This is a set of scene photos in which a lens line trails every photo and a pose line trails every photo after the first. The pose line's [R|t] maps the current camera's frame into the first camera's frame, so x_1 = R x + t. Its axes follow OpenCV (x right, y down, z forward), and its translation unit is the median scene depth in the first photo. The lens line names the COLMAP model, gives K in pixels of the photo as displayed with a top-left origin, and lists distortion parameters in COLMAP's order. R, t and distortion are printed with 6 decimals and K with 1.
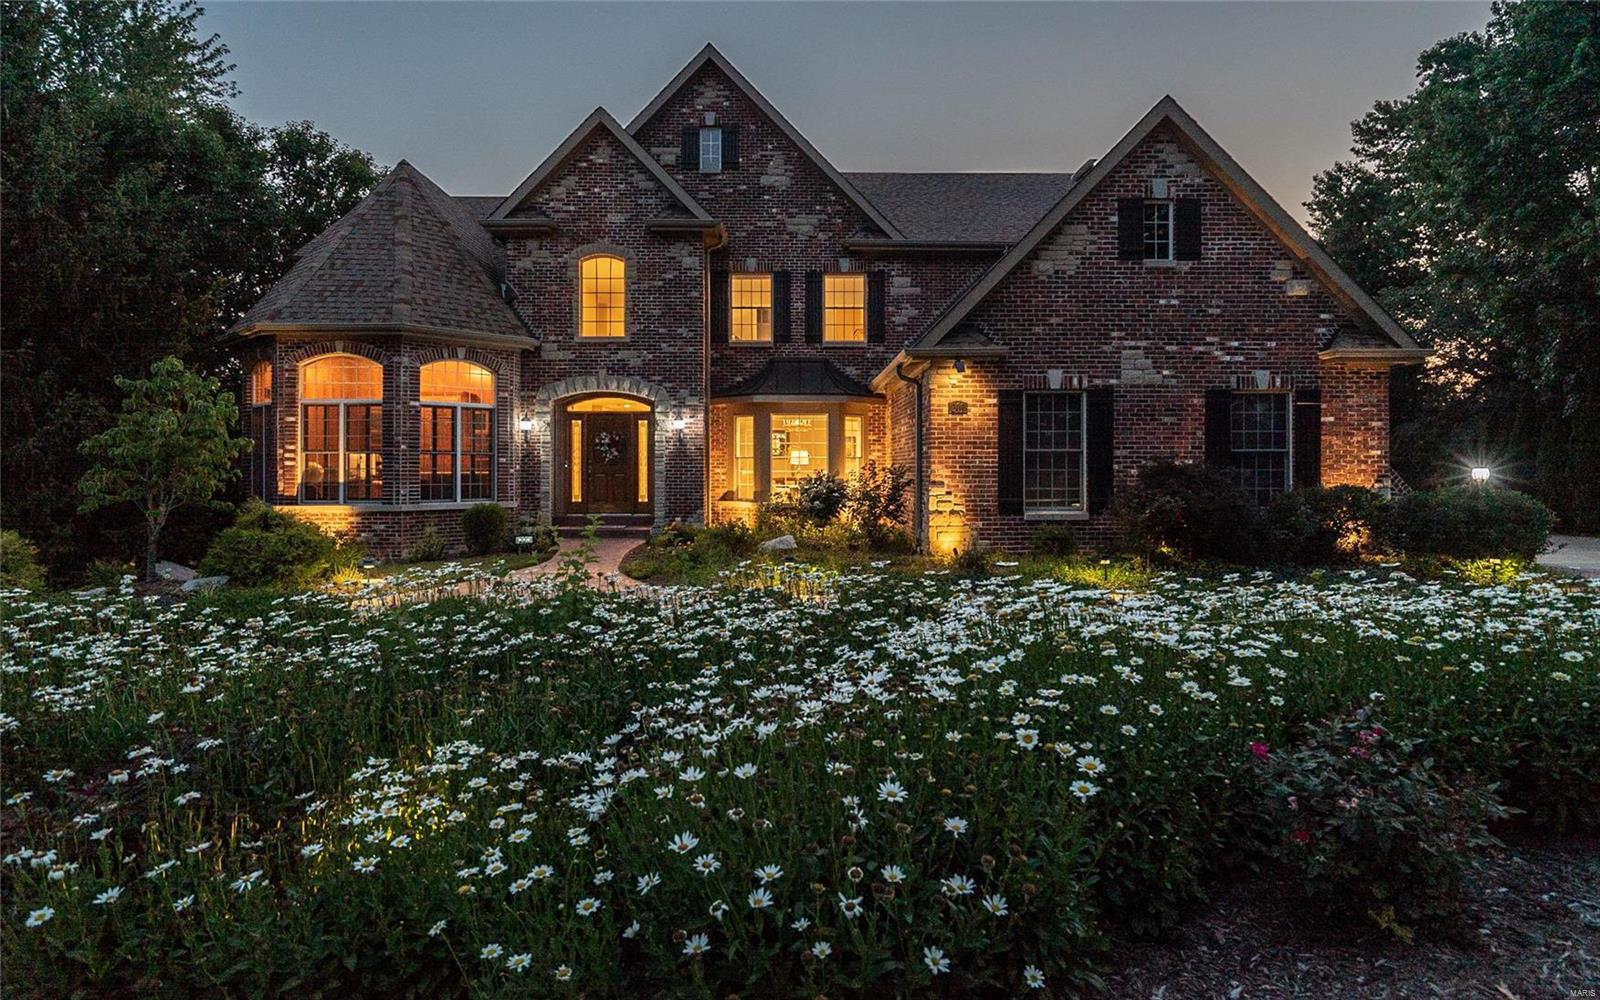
lens RADIAL K [[957.5, 0, 764.5], [0, 957.5, 480.7], [0, 0, 1]] dist [0.004251, -0.000181]
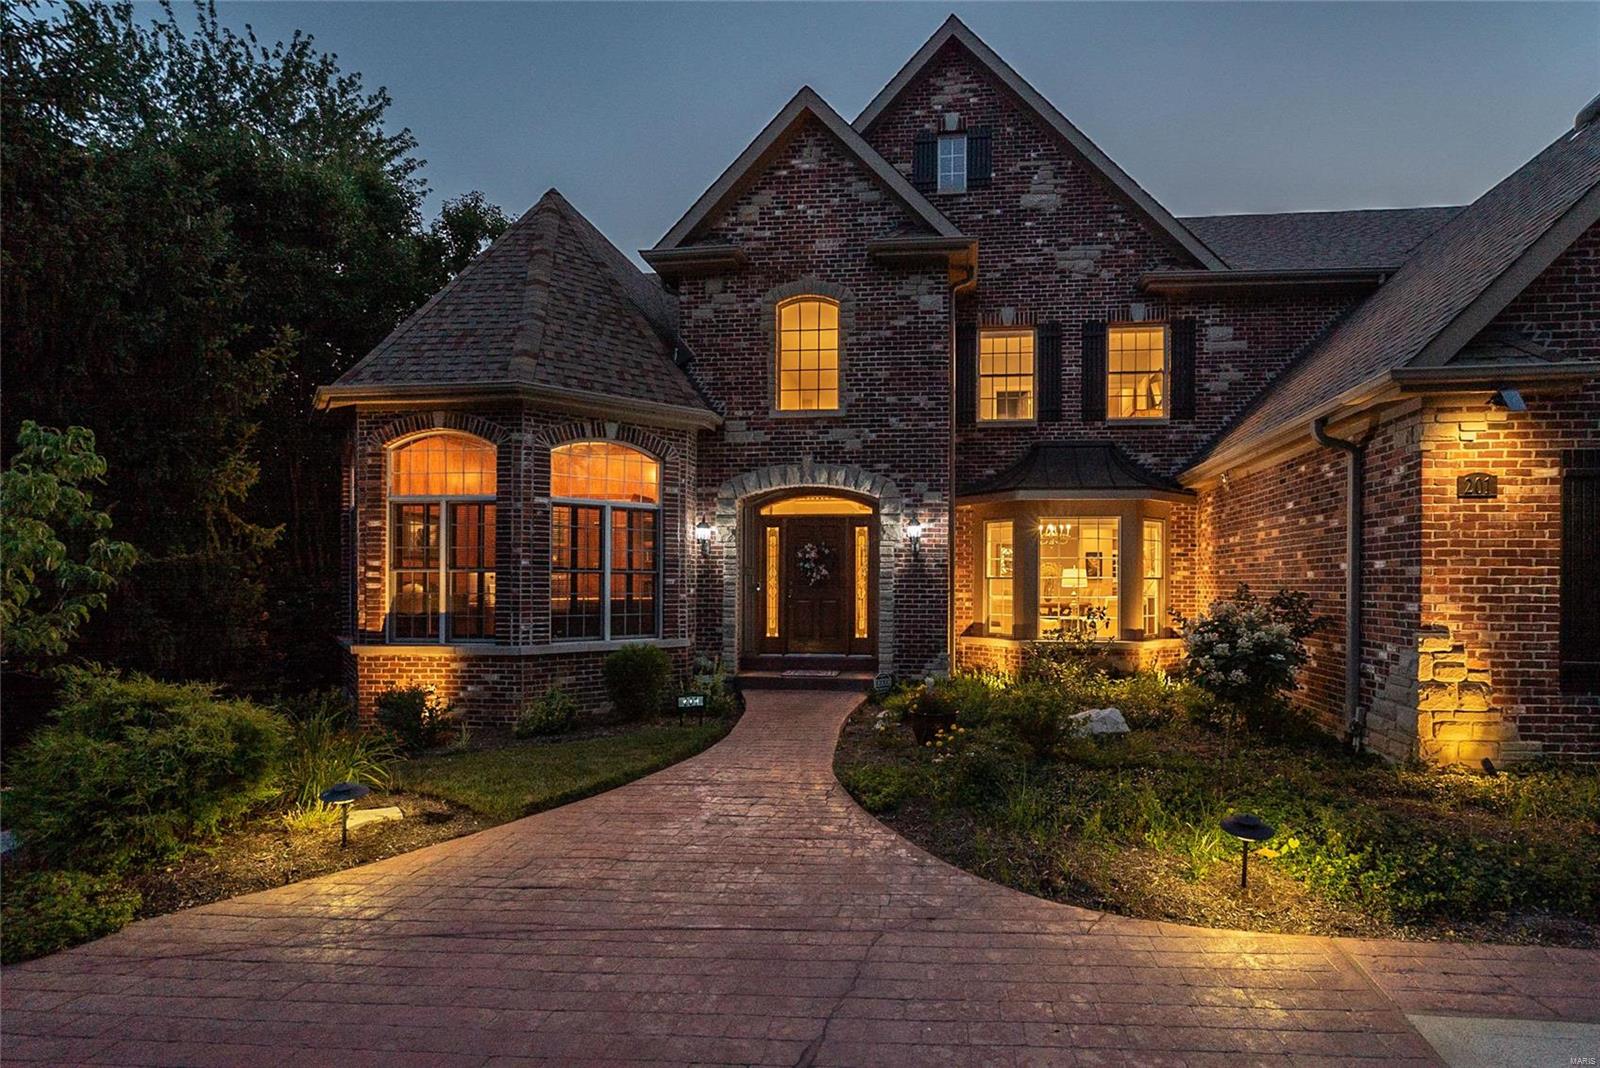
lens RADIAL K [[897.9, 0, 841.6], [0, 897.9, 602.9], [0, 0, 1]] dist [-0.001642, 0.000077]
pose [[0.991796, 0.005441, -0.127717, -0.056891], [-0.004649, 0.999968, 0.006496, -0.009890], [0.127749, -0.005849, 0.991789, 0.332939]]
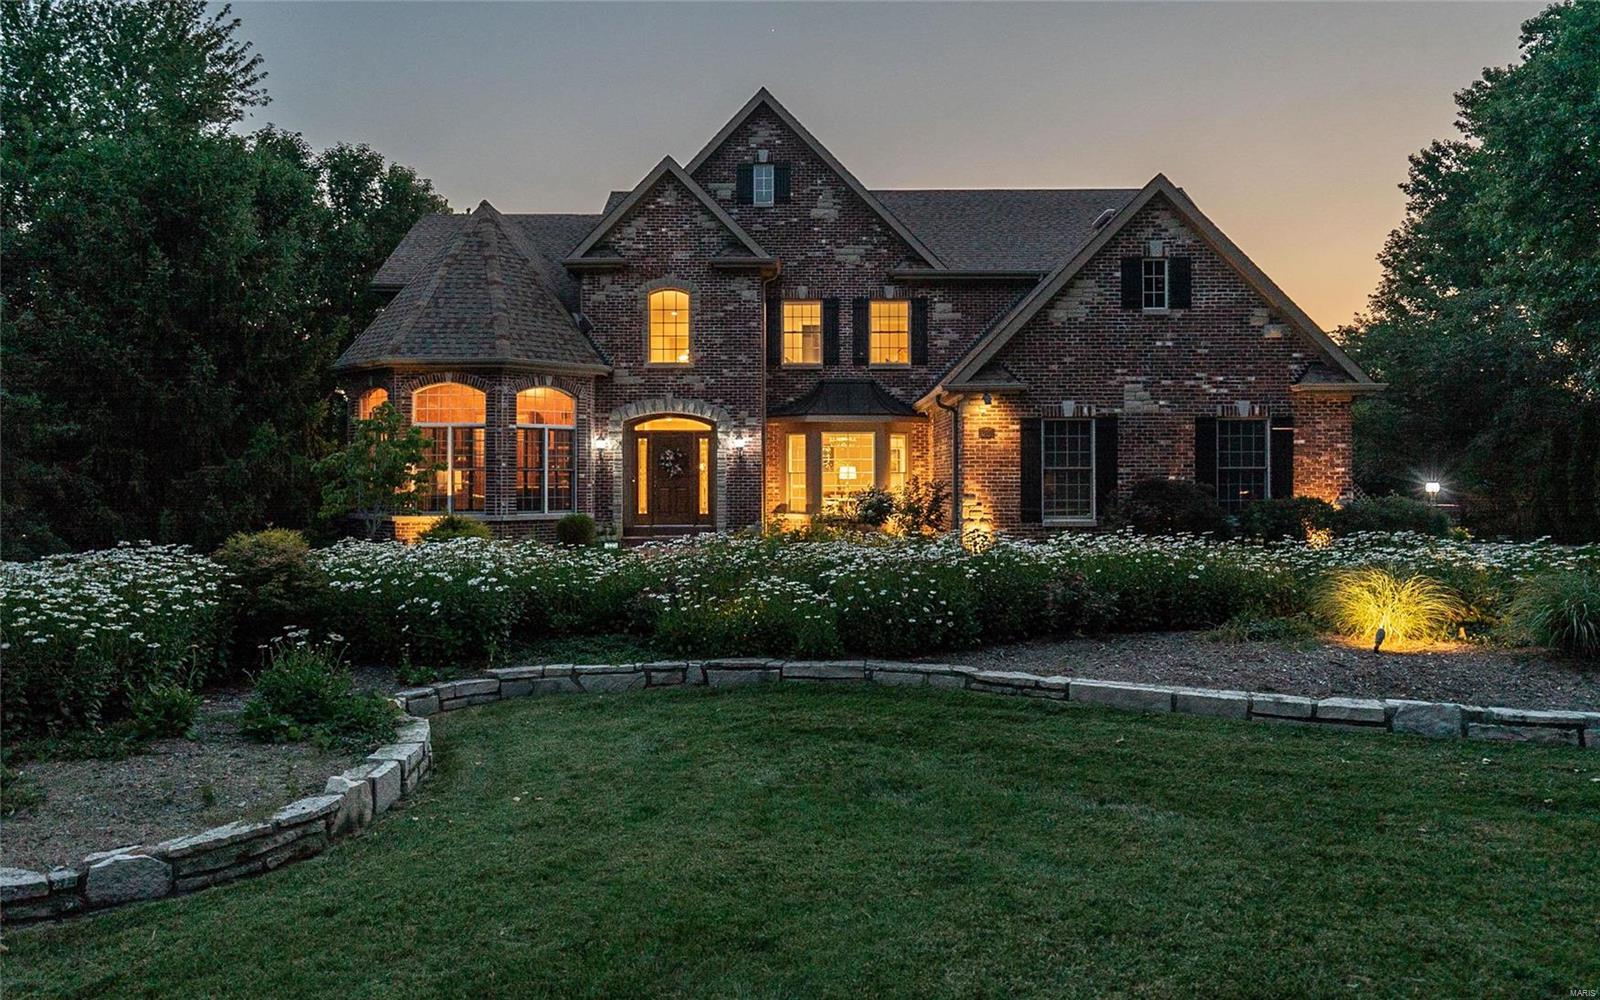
lens RADIAL K [[1146.9, 0, 763.3], [0, 1146.9, 491.3], [0, 0, 1]] dist [-0.002971, -0.001008]
pose [[0.999758, -0.000766, -0.021963, -0.032600], [0.000679, 0.999992, -0.003981, 0.001825], [0.021966, 0.003965, 0.999751, -0.312476]]
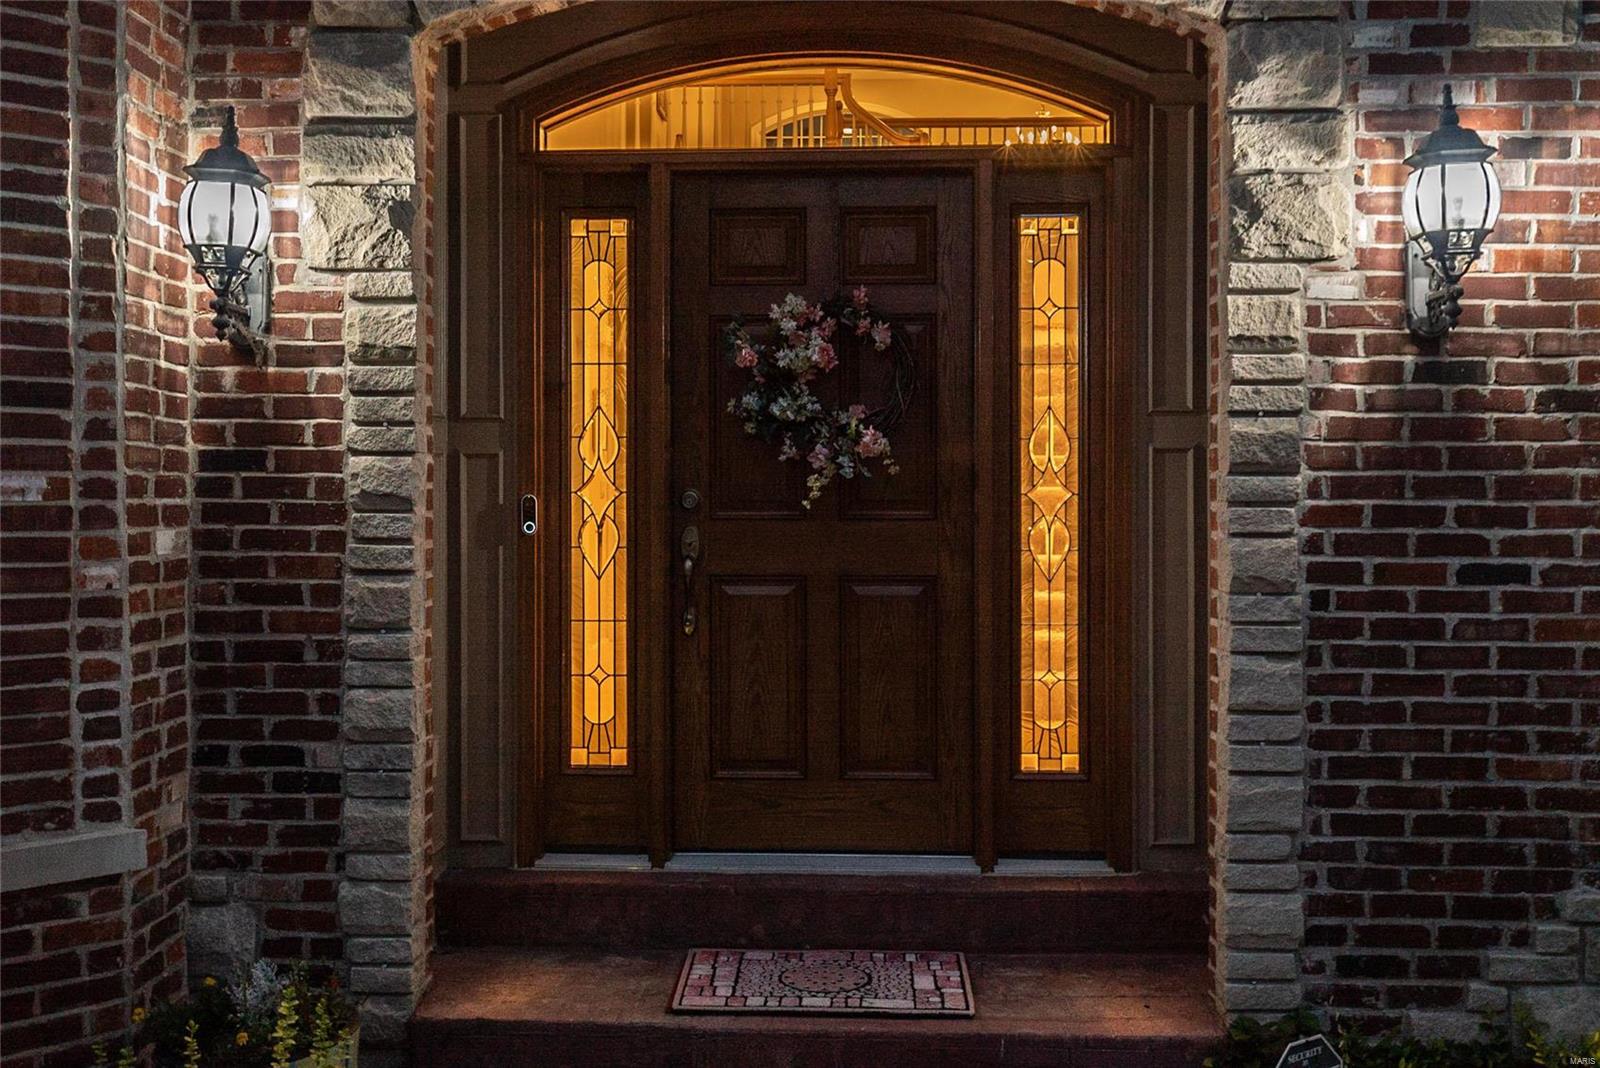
lens RADIAL K [[2090.6, 0, 800.0], [0, 2090.6, 534.0], [0, 0, 1]] dist [-0.002215, -0.000045]
pose [[0.997992, 0.003475, -0.063245, -0.153021], [-0.003216, 0.999986, 0.004191, -0.016573], [0.063259, -0.003979, 0.997989, 0.717161]]
